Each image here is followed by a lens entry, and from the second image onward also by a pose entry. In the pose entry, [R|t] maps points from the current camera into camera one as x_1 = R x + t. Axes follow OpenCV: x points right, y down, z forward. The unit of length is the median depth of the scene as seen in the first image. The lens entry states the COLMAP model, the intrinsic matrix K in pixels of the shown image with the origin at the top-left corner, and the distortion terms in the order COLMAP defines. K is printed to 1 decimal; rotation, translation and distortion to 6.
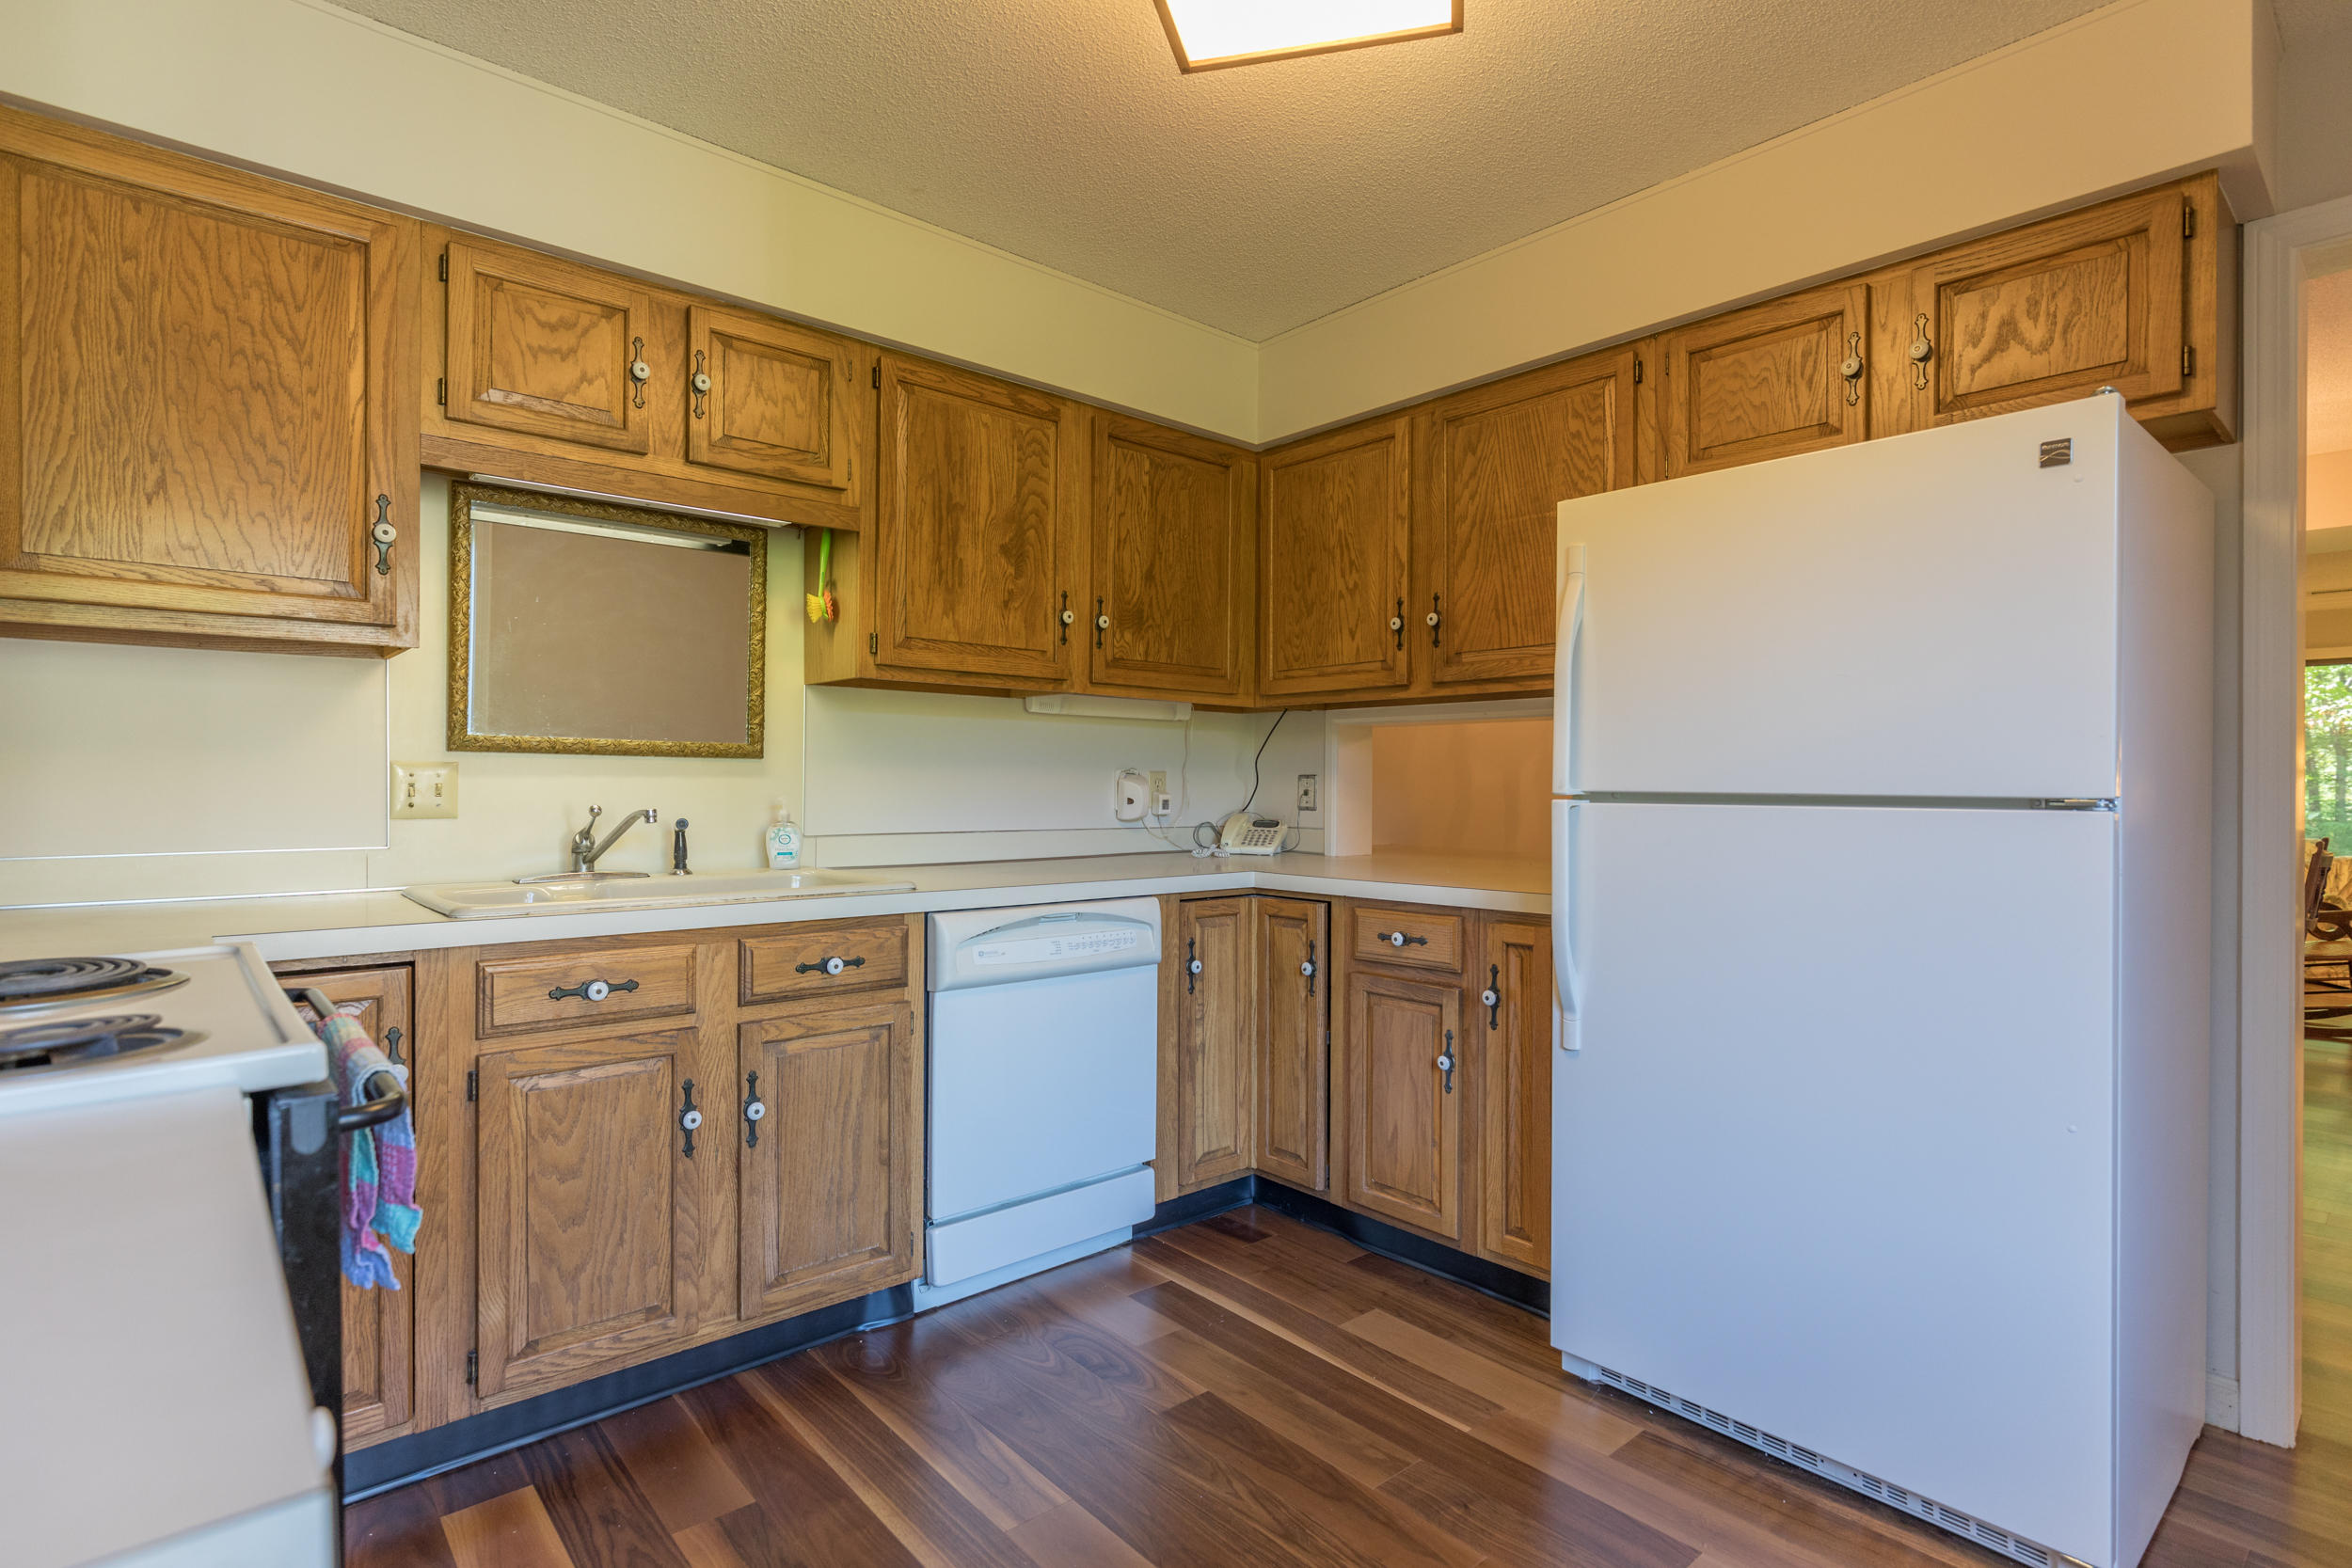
lens RADIAL K [[1157.8, 0, 1267.9], [0, 1157.8, 782.0], [0, 0, 1]] dist [0.003386, -0.002112]
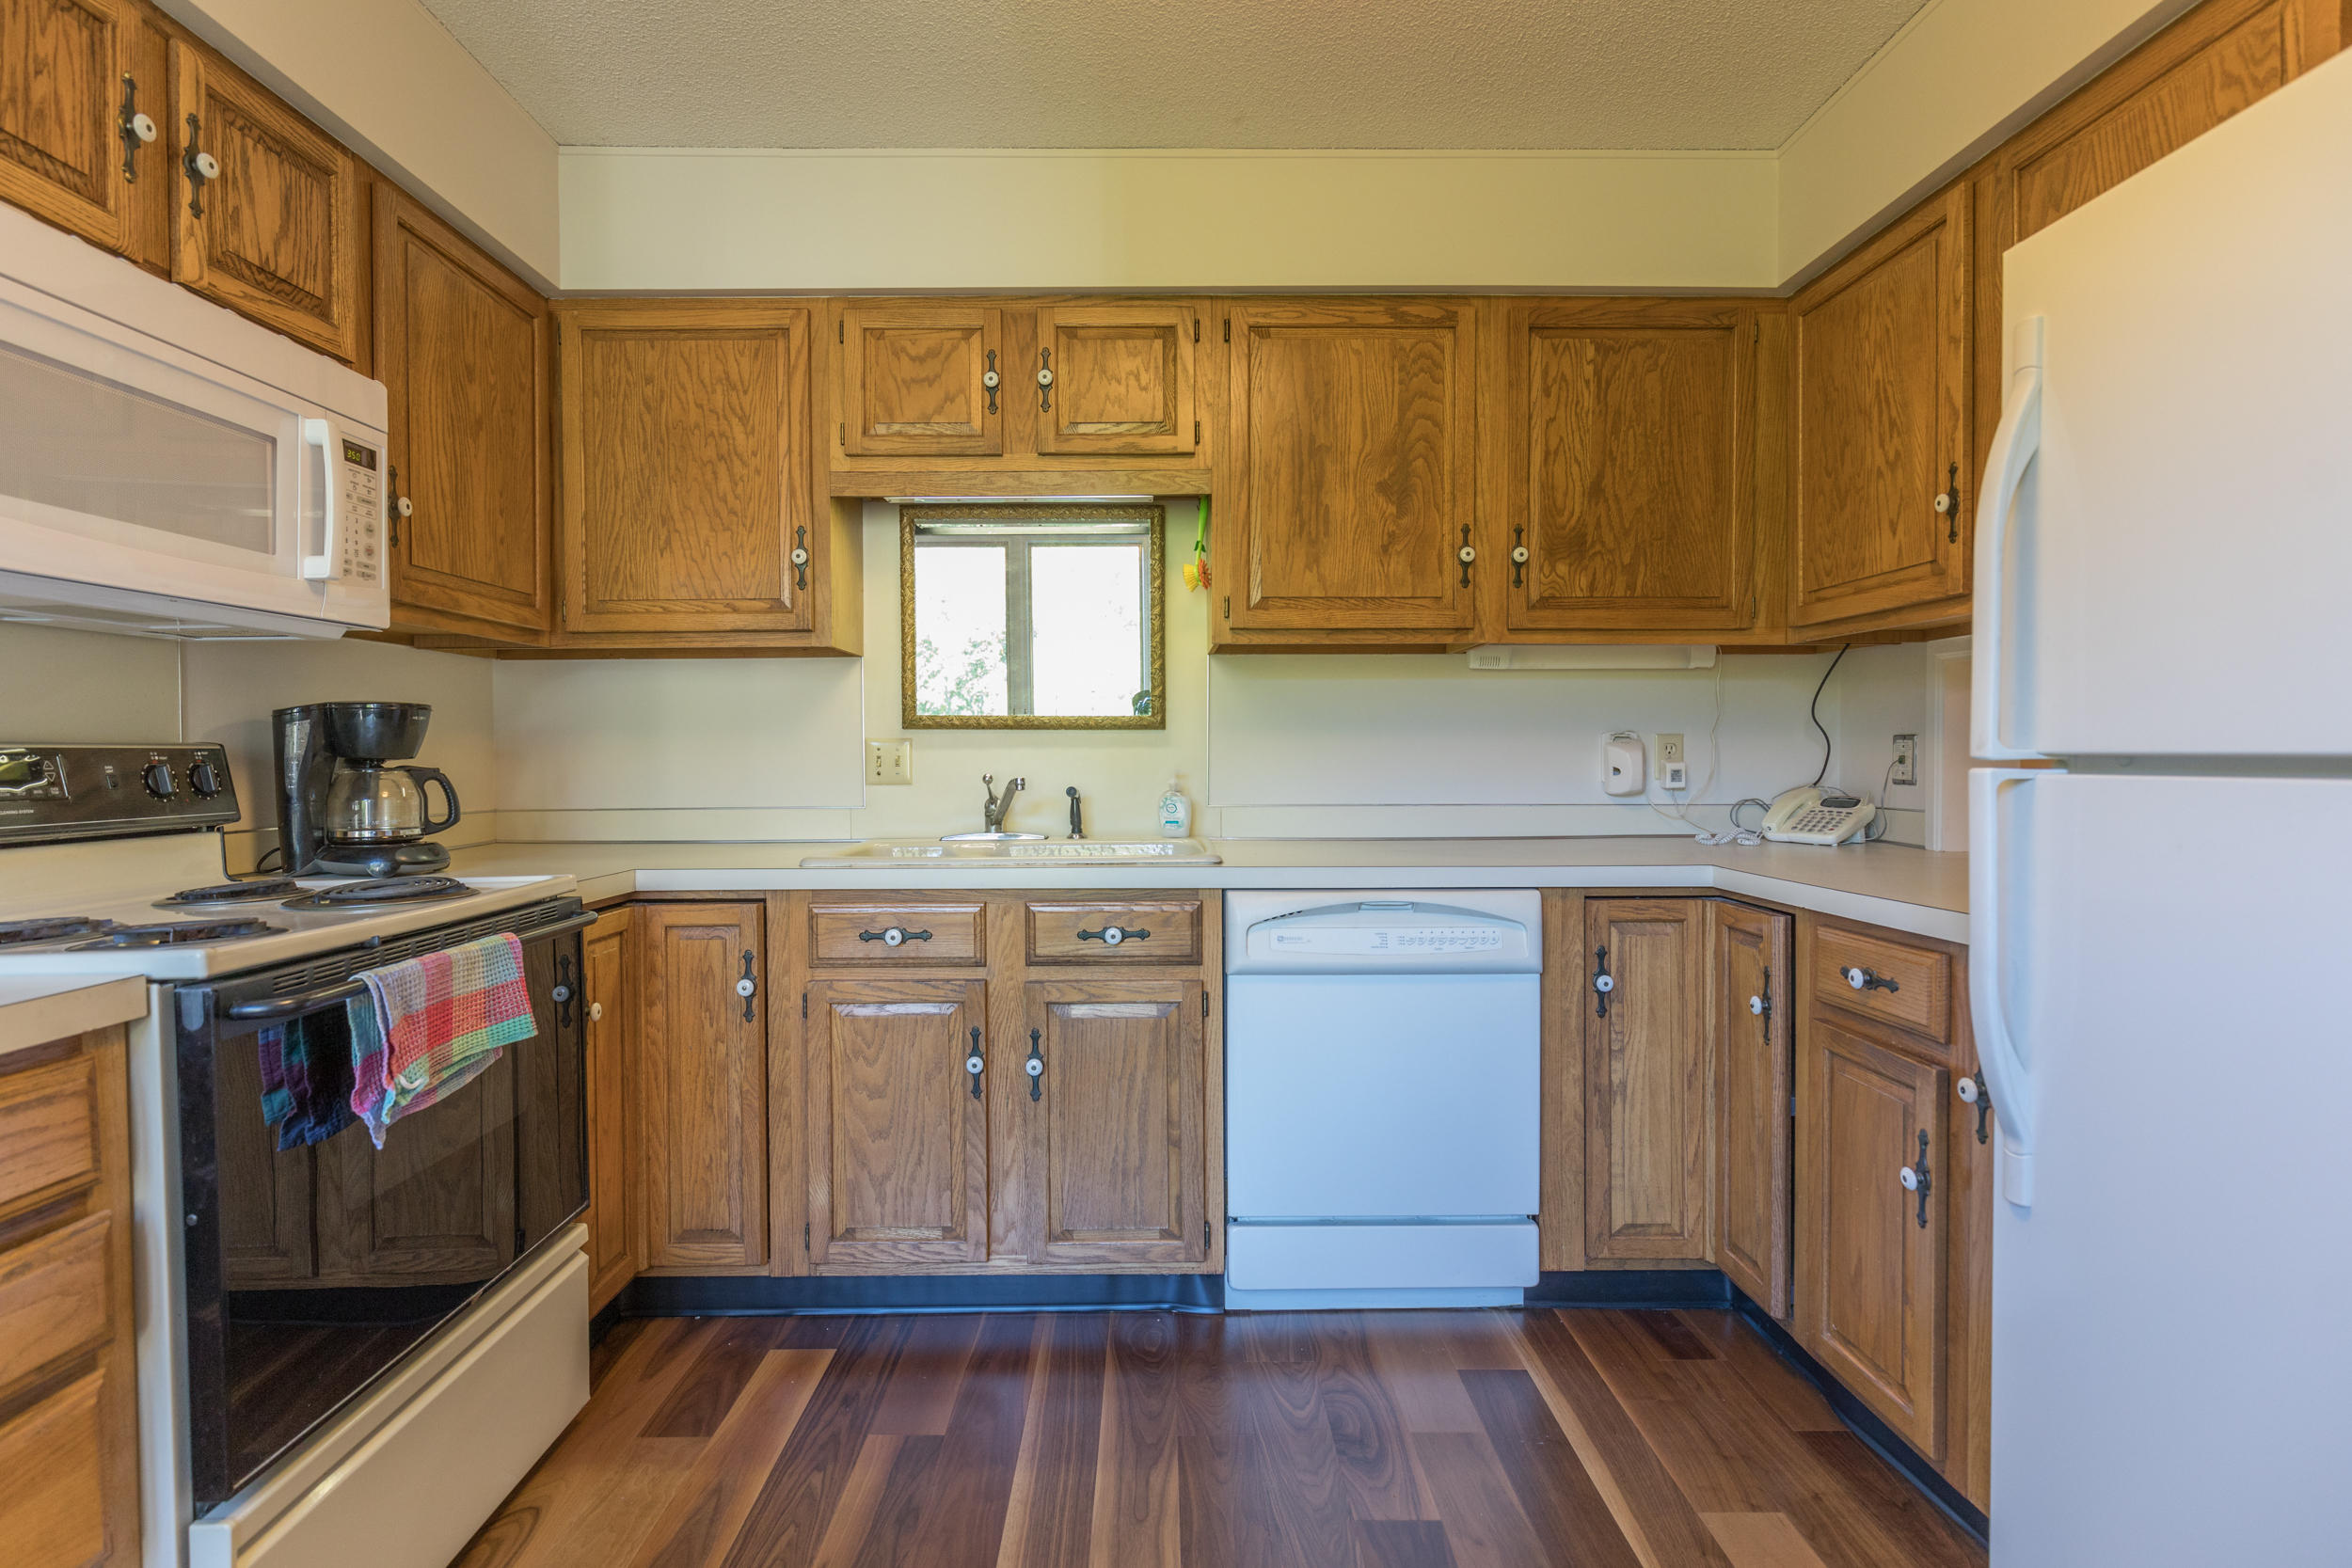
lens RADIAL K [[1188.6, 0, 1208.1], [0, 1188.6, 768.4], [0, 0, 1]] dist [-0.001424, -0.001483]
pose [[0.733001, -0.000828, -0.680227, 0.344568], [0.010019, 0.999904, 0.009580, 0.005357], [0.680153, -0.013837, 0.732939, 0.280456]]
